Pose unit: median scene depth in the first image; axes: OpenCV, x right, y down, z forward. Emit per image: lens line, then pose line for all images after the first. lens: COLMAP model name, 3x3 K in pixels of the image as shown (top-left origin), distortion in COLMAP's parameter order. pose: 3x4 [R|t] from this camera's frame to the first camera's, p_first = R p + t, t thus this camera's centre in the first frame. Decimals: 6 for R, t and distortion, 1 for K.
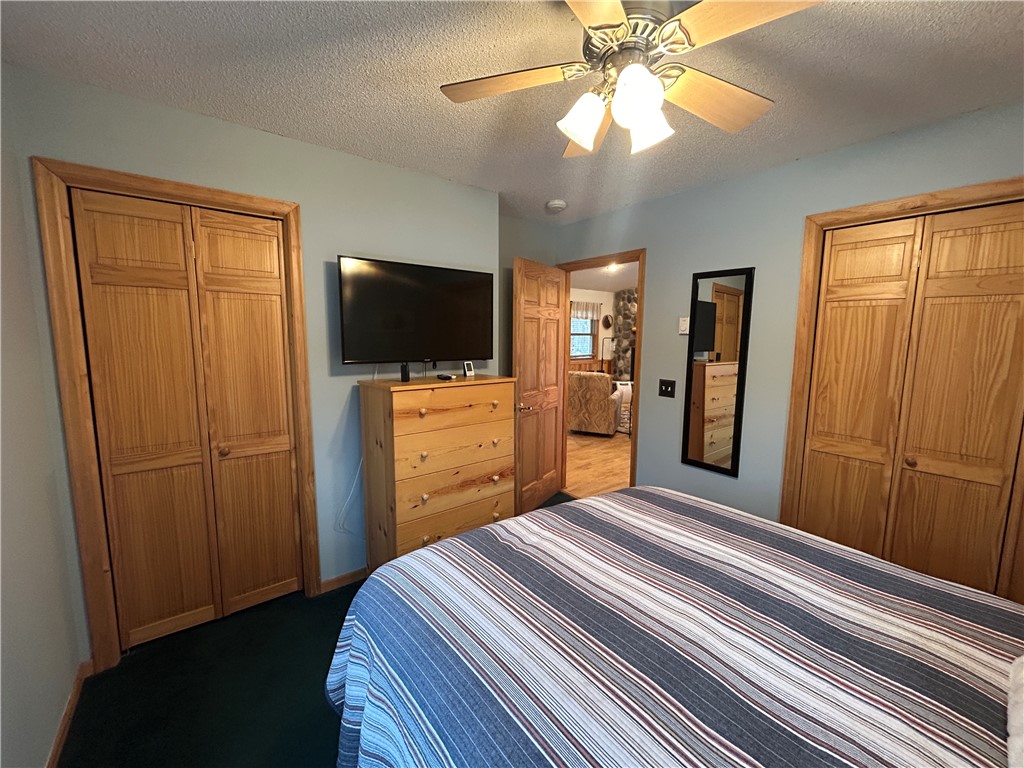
lens RADIAL K [[413.2, 0, 512.0], [0, 413.2, 384.0], [0, 0, 1]] dist [0.000211, 0.000080]
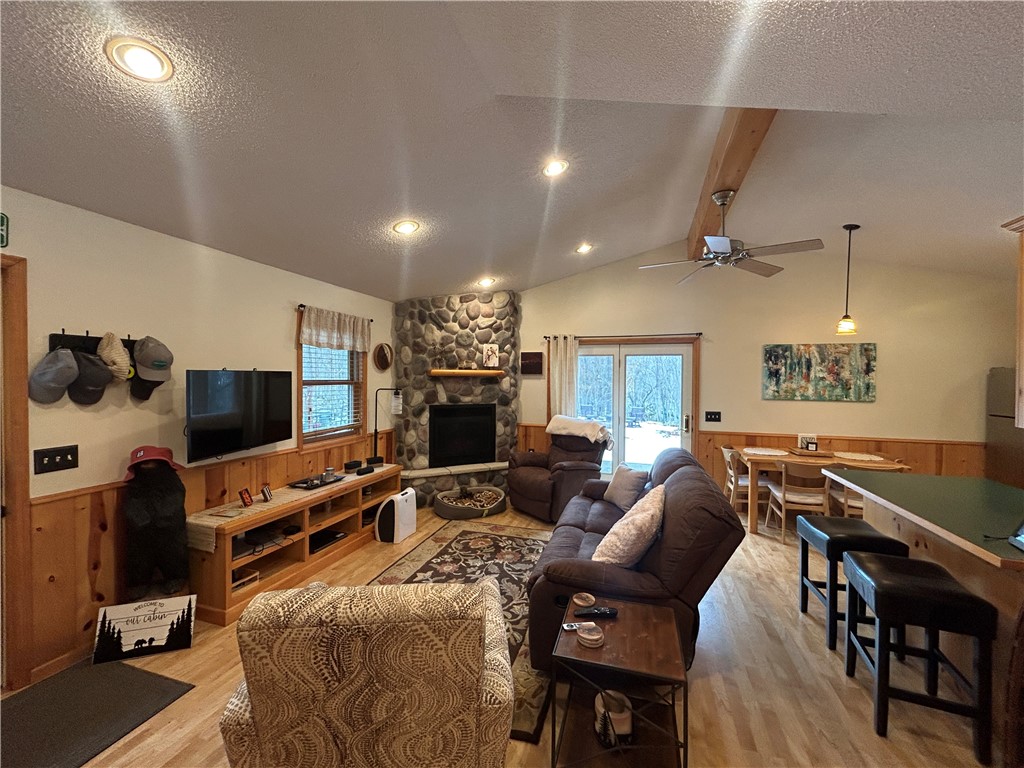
lens RADIAL K [[413.2, 0, 512.0], [0, 413.2, 384.0], [0, 0, 1]] dist [0.000211, 0.000080]
pose [[0.832416, -0.006956, 0.554108, 0.080753], [0.062640, 0.994694, -0.081614, -0.066016], [-0.550600, 0.102646, 0.828434, 0.493875]]
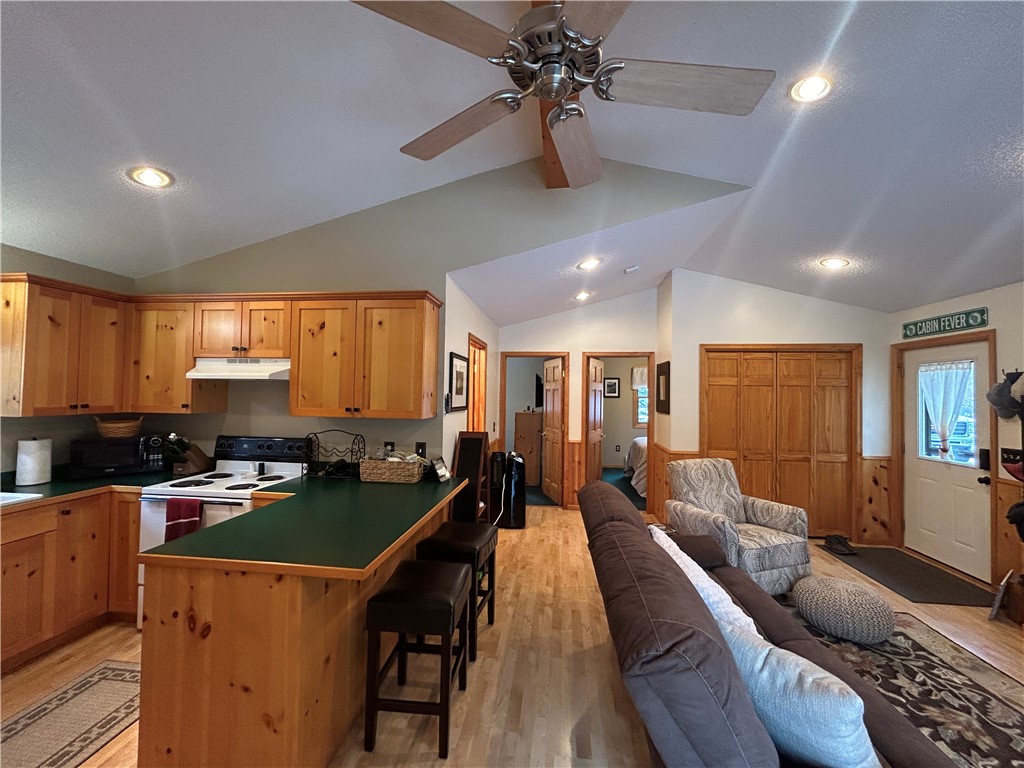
lens RADIAL K [[413.2, 0, 512.0], [0, 413.2, 384.0], [0, 0, 1]] dist [0.000211, 0.000080]
pose [[-0.709663, -0.030130, -0.703897, 0.533148], [-0.102571, 0.992859, 0.060912, -0.097186], [0.697035, 0.115426, -0.707686, 0.776000]]
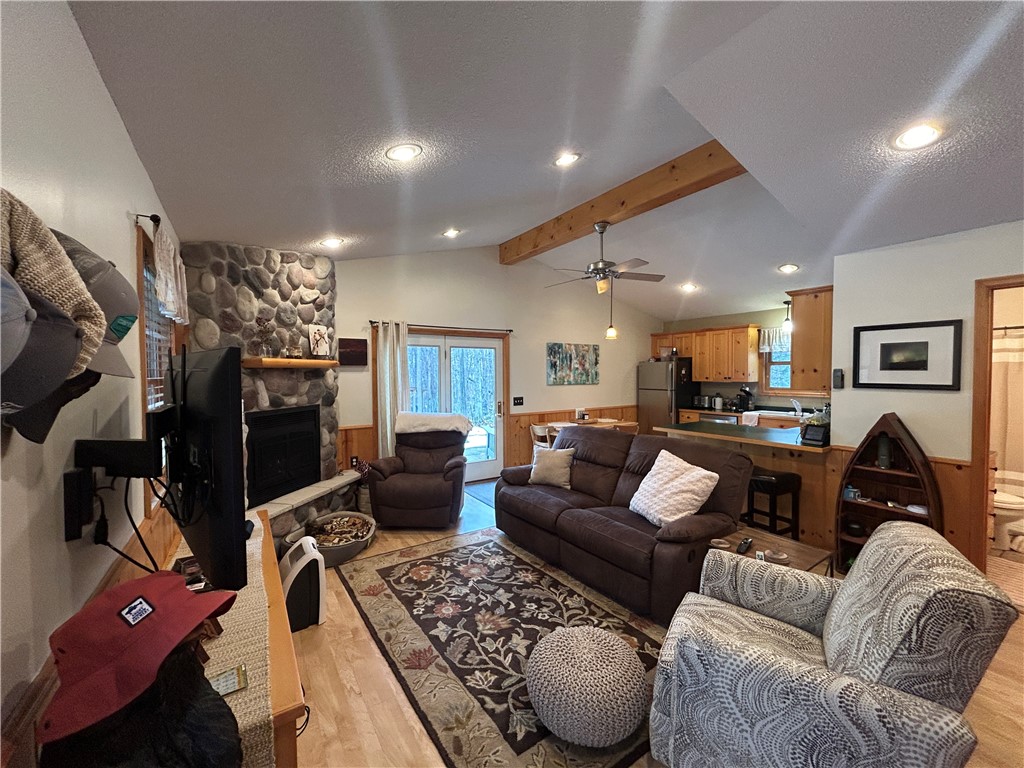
lens RADIAL K [[413.2, 0, 512.0], [0, 413.2, 384.0], [0, 0, 1]] dist [0.000211, 0.000080]
pose [[0.086836, -0.034314, 0.995631, -0.039337], [0.124597, 0.991933, 0.023320, -0.094058], [-0.988400, 0.122028, 0.090411, 0.749240]]
